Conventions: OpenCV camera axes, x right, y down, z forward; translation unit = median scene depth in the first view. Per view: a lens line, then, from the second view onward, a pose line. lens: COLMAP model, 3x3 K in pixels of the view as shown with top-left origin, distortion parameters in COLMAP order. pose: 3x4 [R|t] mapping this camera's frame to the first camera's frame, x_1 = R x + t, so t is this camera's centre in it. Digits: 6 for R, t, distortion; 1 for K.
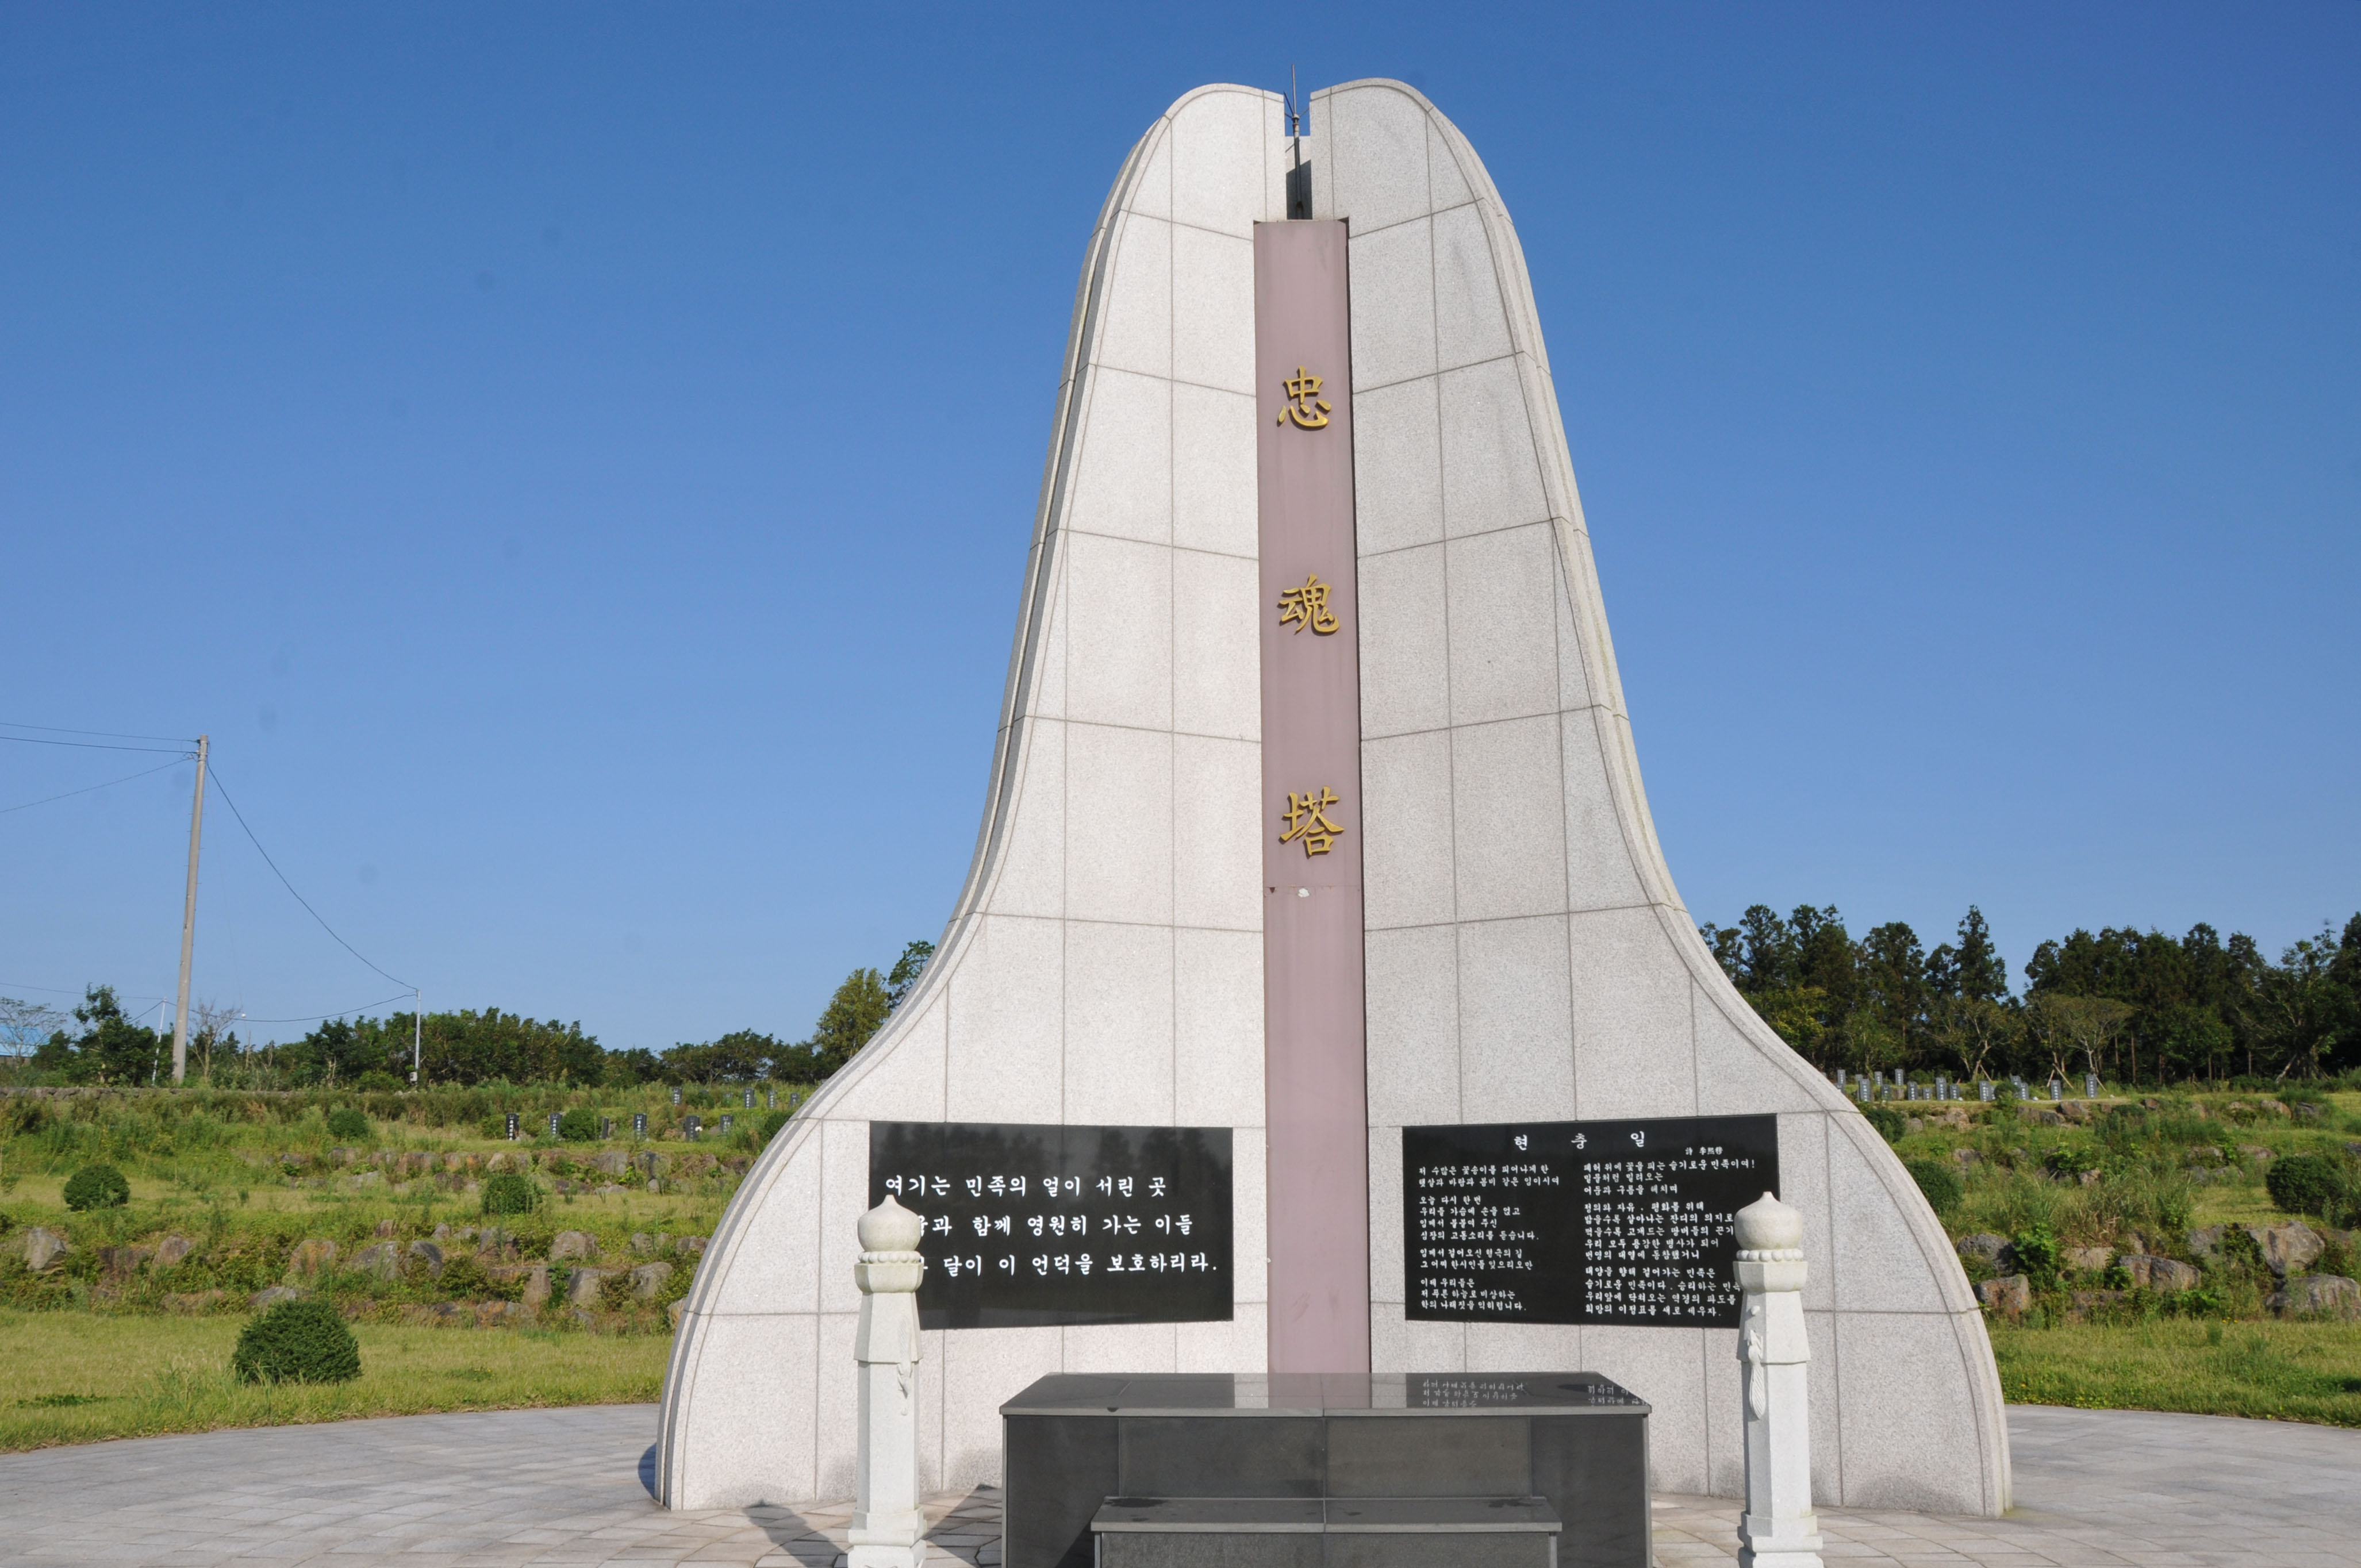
lens RADIAL K [[1854.4, 0, 1168.2], [0, 1854.4, 793.4], [0, 0, 1]] dist [-0.101492, -0.000775]
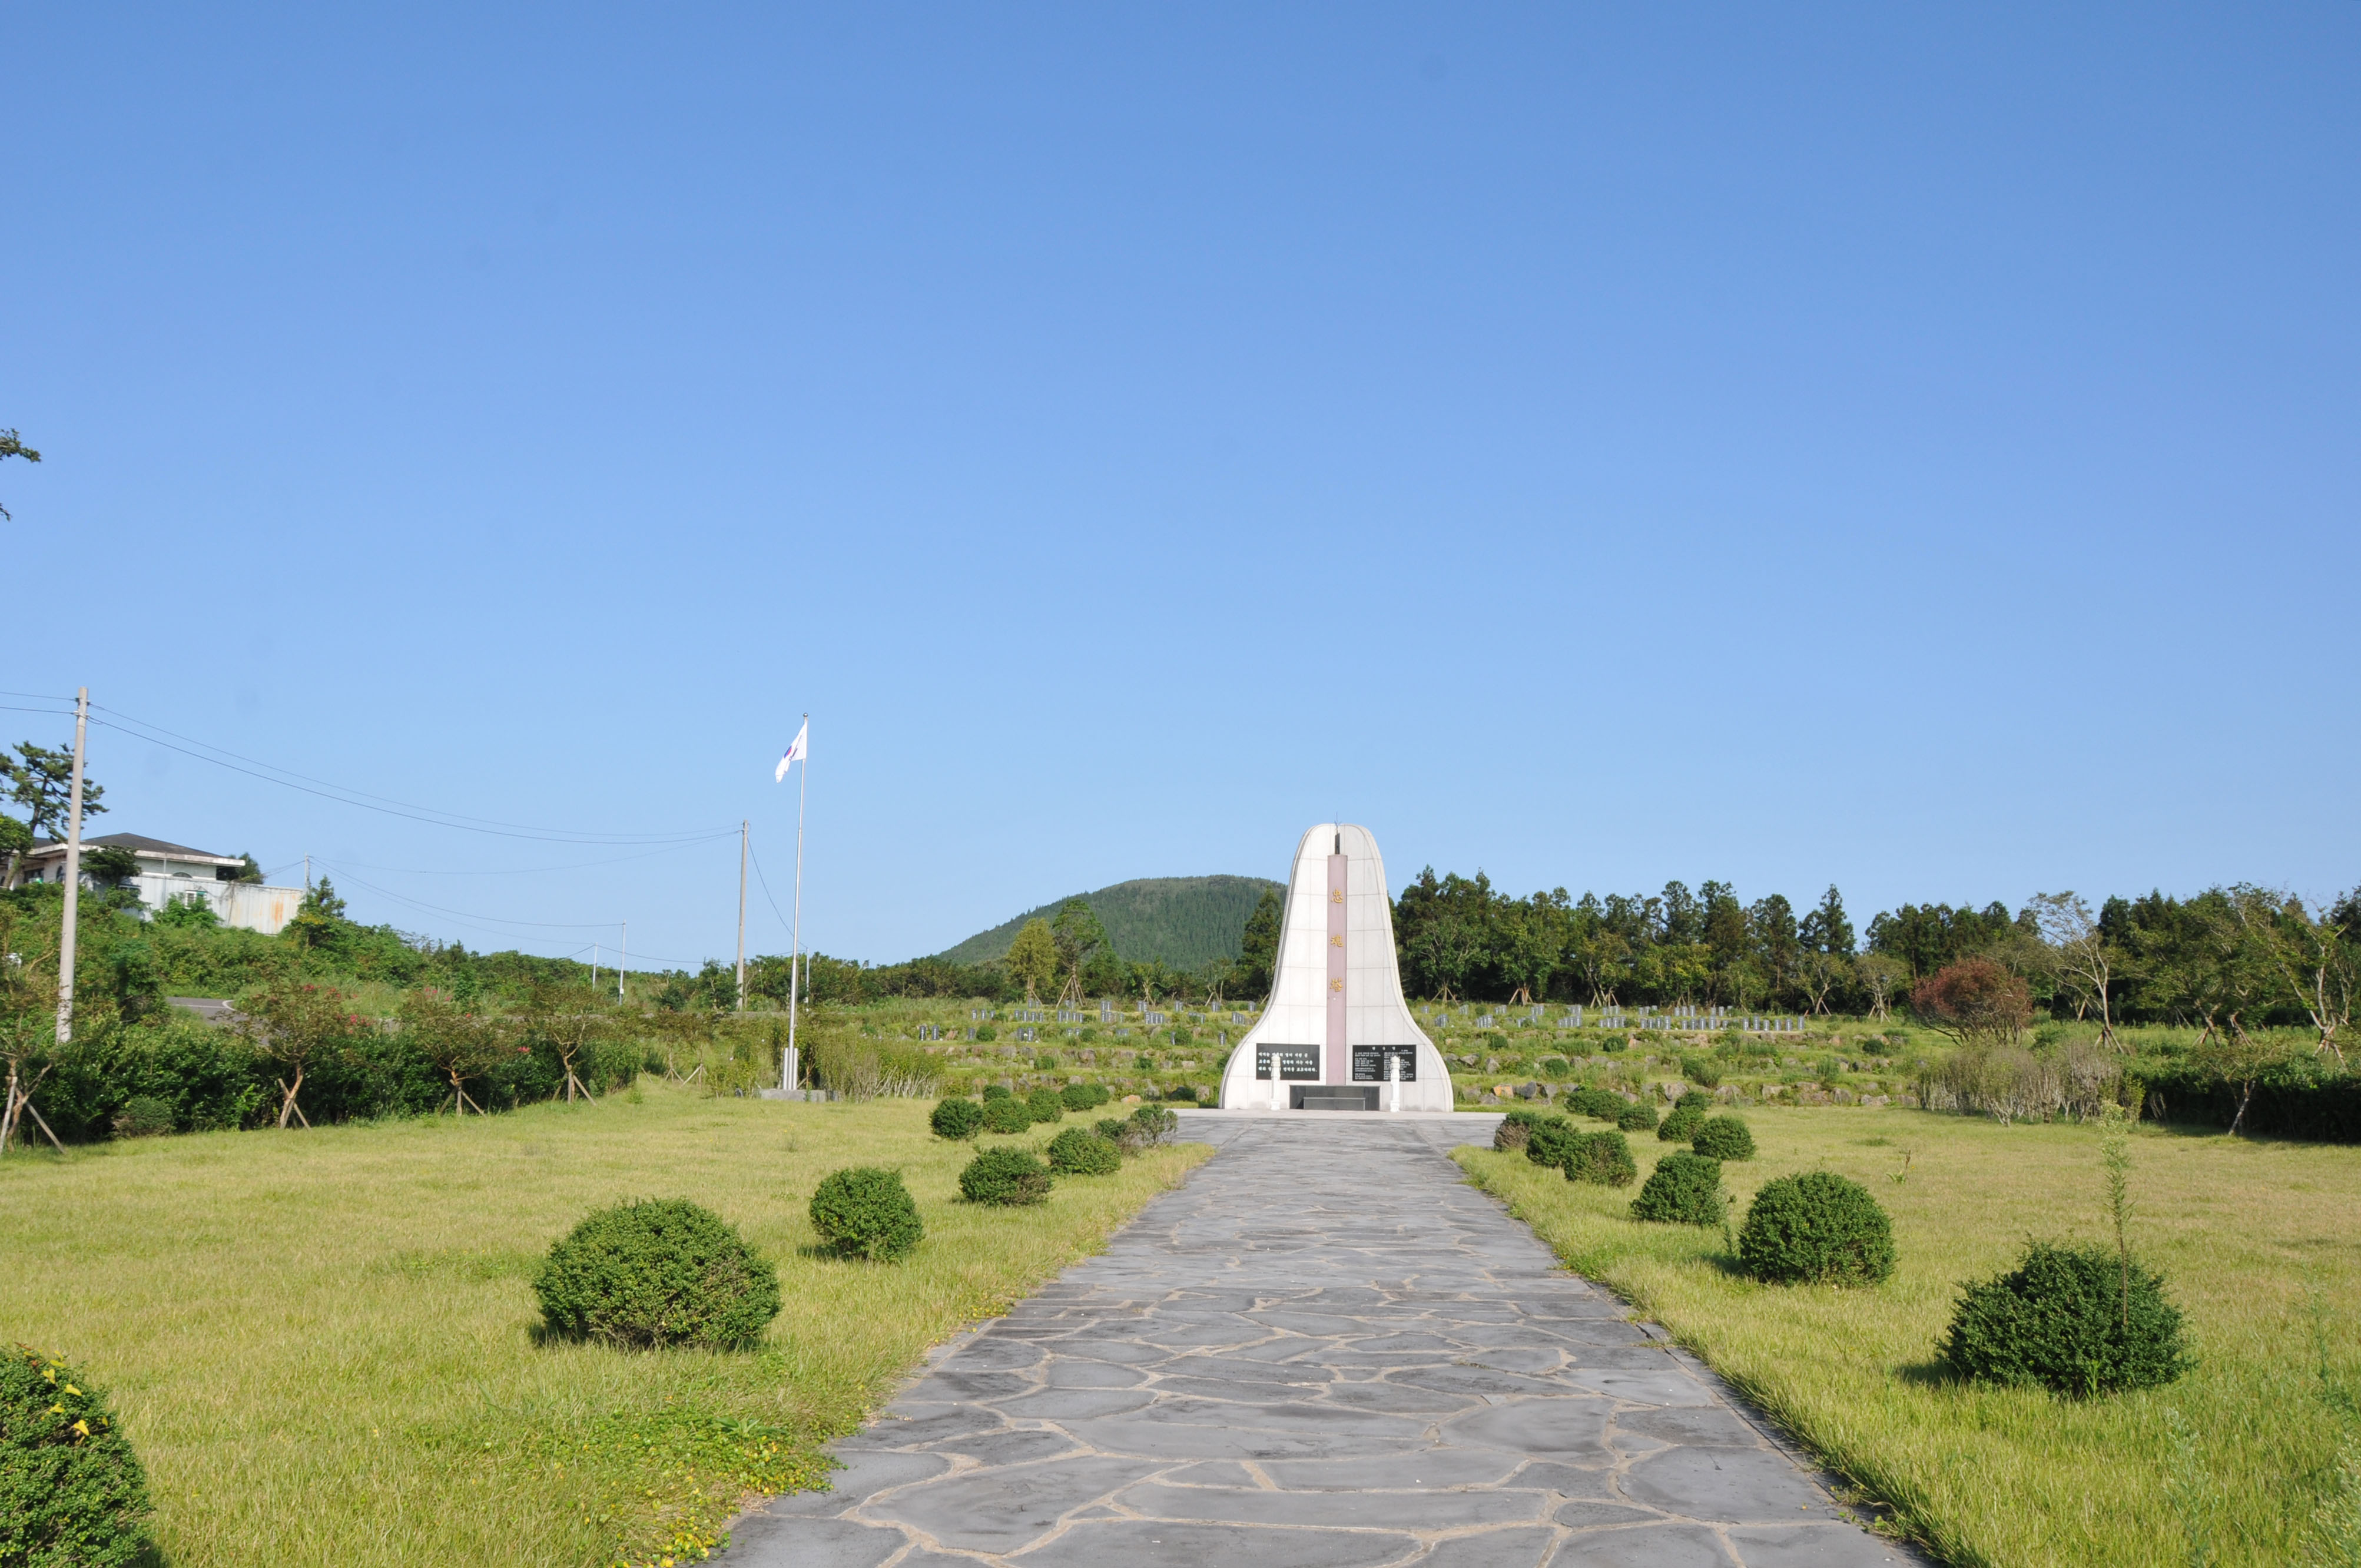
lens RADIAL K [[1854.6, 0, 1185.7], [0, 1854.6, 790.3], [0, 0, 1]] dist [-0.101492, -0.000775]
pose [[0.999740, 0.015439, -0.016771, -0.025832], [-0.014541, 0.998519, 0.052434, -0.077447], [0.017555, -0.052177, 0.998484, -0.403372]]
